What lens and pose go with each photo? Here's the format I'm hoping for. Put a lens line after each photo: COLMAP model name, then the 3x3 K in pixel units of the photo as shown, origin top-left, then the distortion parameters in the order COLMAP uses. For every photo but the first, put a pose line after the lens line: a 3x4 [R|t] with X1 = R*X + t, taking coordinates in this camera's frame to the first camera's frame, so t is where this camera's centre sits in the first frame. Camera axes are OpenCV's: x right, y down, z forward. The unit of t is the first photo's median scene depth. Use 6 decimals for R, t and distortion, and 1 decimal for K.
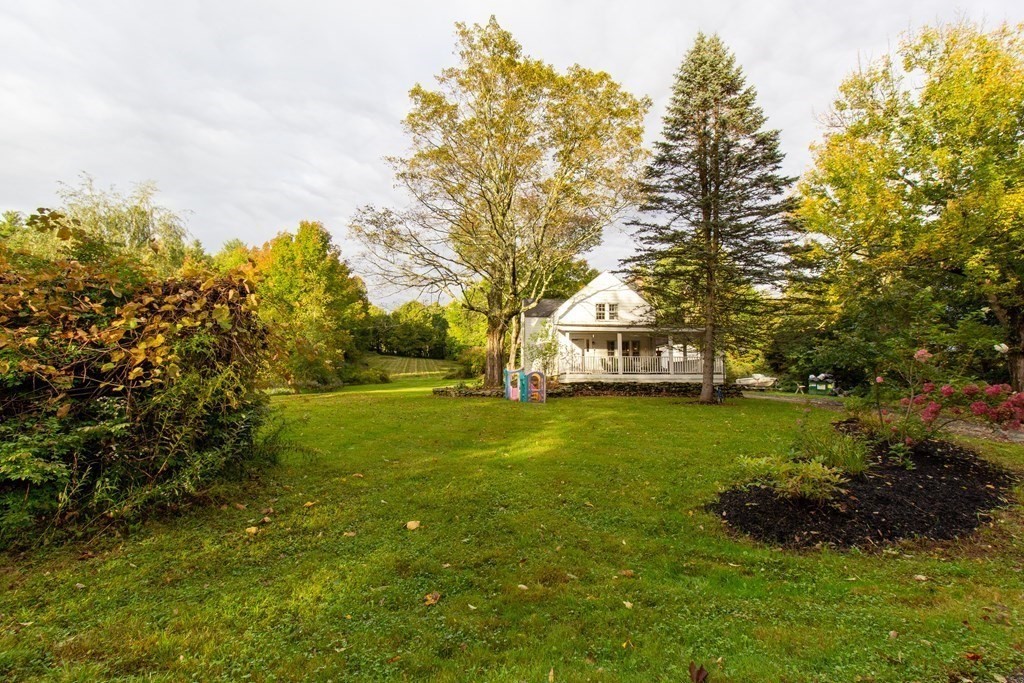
lens RADIAL K [[470.3, 0, 515.8], [0, 470.3, 340.4], [0, 0, 1]] dist [0.002860, 0.001069]
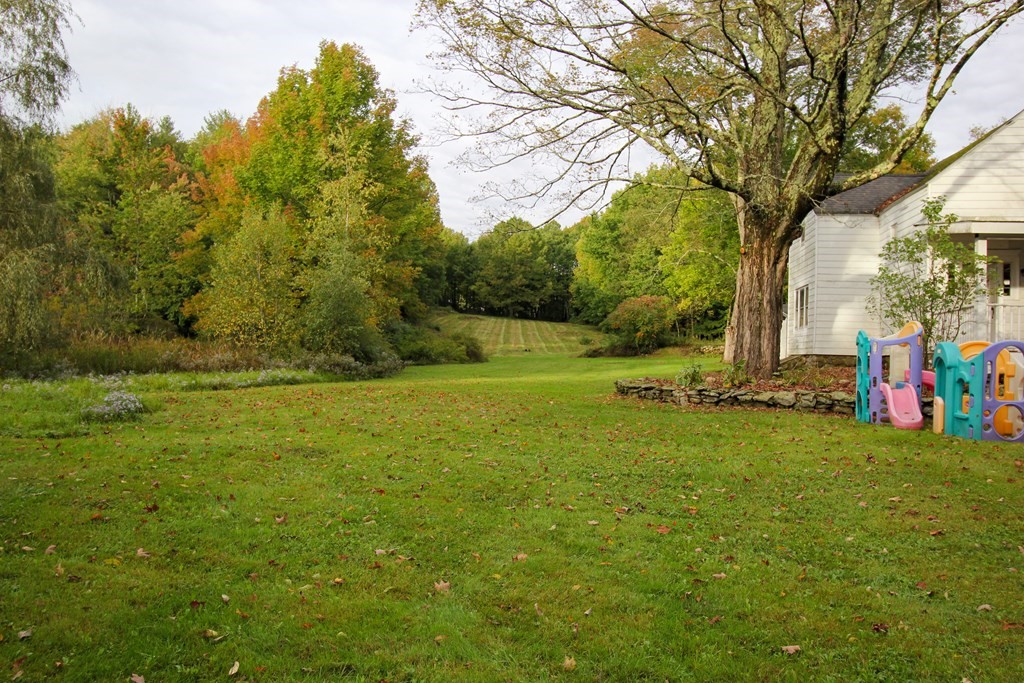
lens RADIAL K [[798.4, 0, 518.9], [0, 798.4, 344.5], [0, 0, 1]] dist [0.002522, 0.003578]
pose [[0.980140, 0.017978, -0.197489, -0.113810], [-0.004989, 0.997802, 0.066072, 0.023954], [0.198243, -0.063775, 0.978076, 0.284227]]
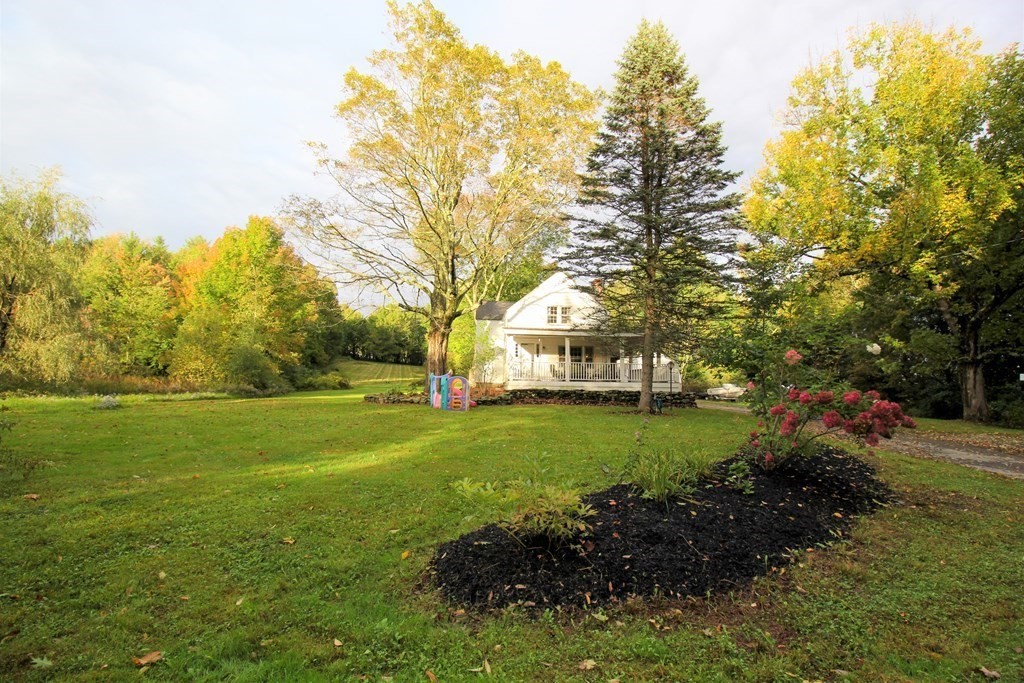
lens RADIAL K [[484.1, 0, 517.2], [0, 484.1, 341.3], [0, 0, 1]] dist [0.001325, -0.012385]
pose [[0.999561, 0.013872, 0.026198, 0.089733], [-0.013529, 0.999821, -0.013221, 0.005637], [-0.026376, 0.012861, 0.999569, 0.036677]]
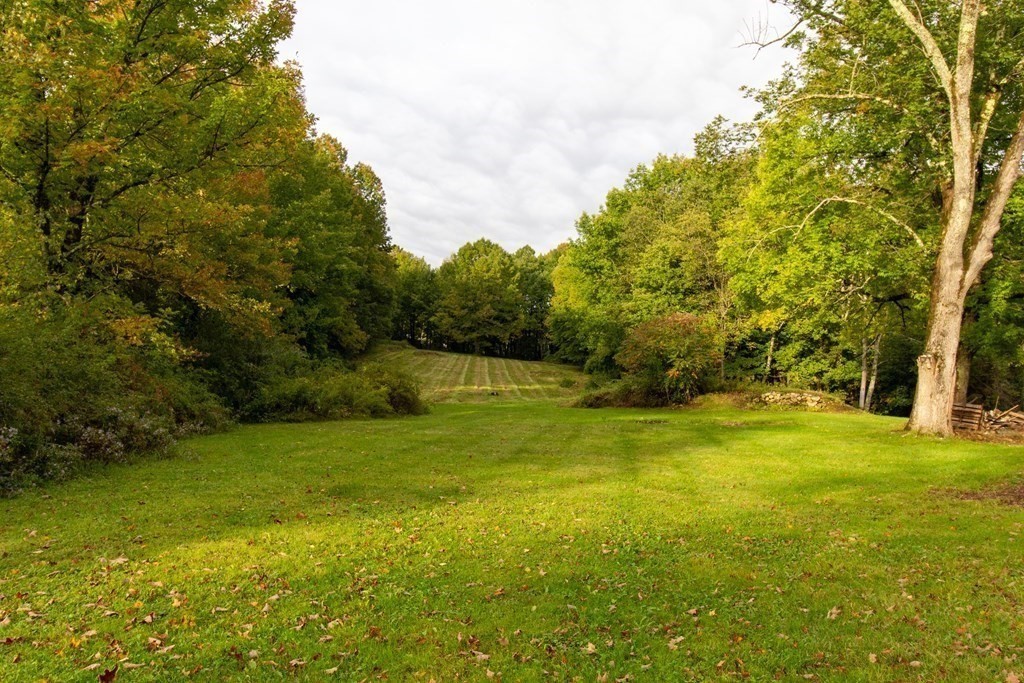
lens RADIAL K [[798.4, 0, 518.9], [0, 798.4, 344.5], [0, 0, 1]] dist [0.002522, 0.003578]
pose [[0.986917, 0.024286, -0.159388, -0.257522], [-0.022430, 0.999658, 0.013439, 0.074974], [0.159660, -0.009688, 0.987125, 1.045327]]
